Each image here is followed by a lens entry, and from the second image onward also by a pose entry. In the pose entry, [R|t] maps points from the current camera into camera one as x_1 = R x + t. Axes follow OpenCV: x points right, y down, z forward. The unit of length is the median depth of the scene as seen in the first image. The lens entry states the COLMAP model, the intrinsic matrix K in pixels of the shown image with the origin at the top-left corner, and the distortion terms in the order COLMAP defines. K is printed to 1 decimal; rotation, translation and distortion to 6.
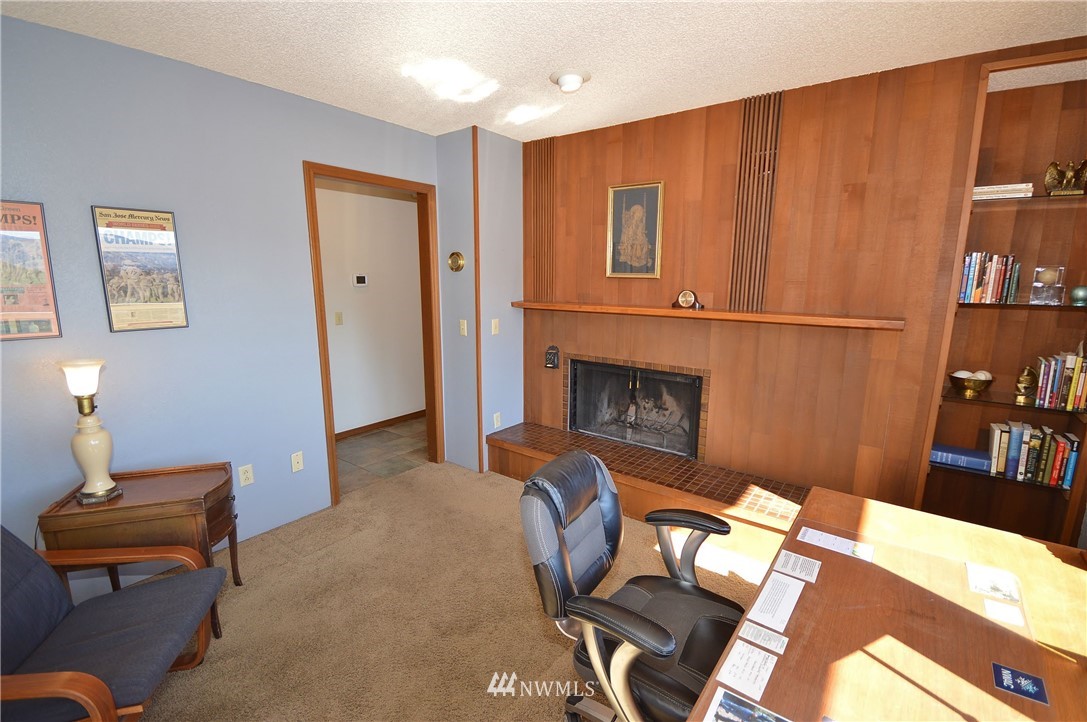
lens RADIAL K [[487.4, 0, 543.9], [0, 487.4, 357.8], [0, 0, 1]] dist [-0.000845, -0.000839]
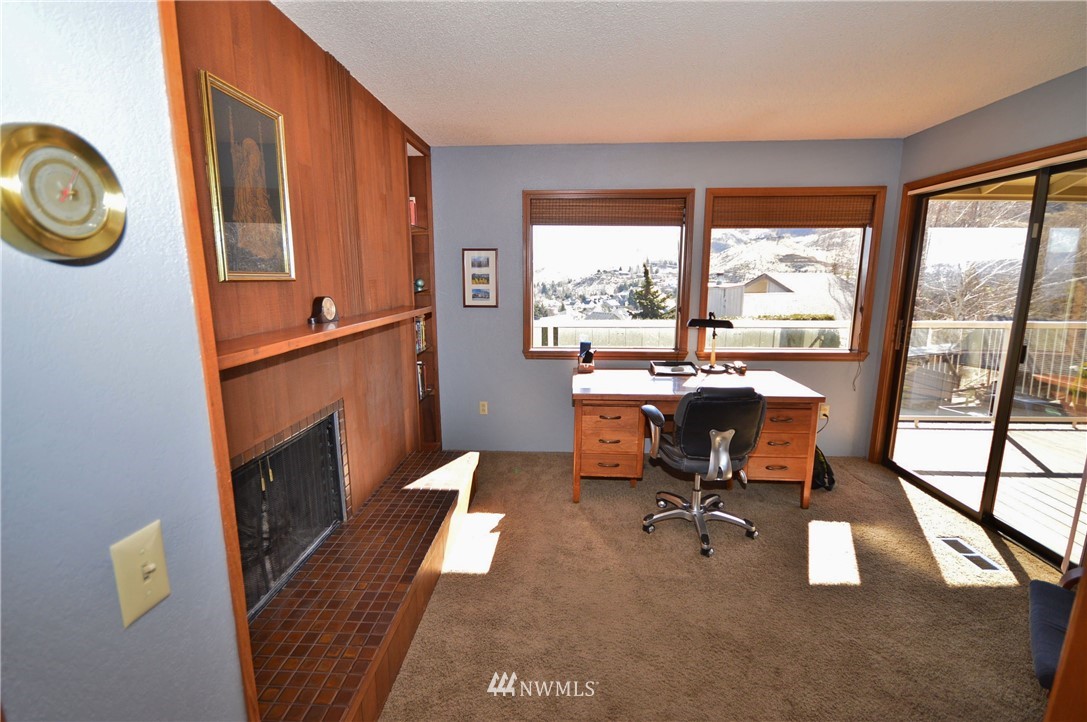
lens RADIAL K [[487.4, 0, 544.5], [0, 487.4, 362.6], [0, 0, 1]] dist [-0.000845, -0.000839]
pose [[-0.554548, -0.154413, 0.817700, -0.433694], [0.144040, 0.949989, 0.277080, -0.185177], [-0.819591, 0.271436, -0.504573, 1.056291]]
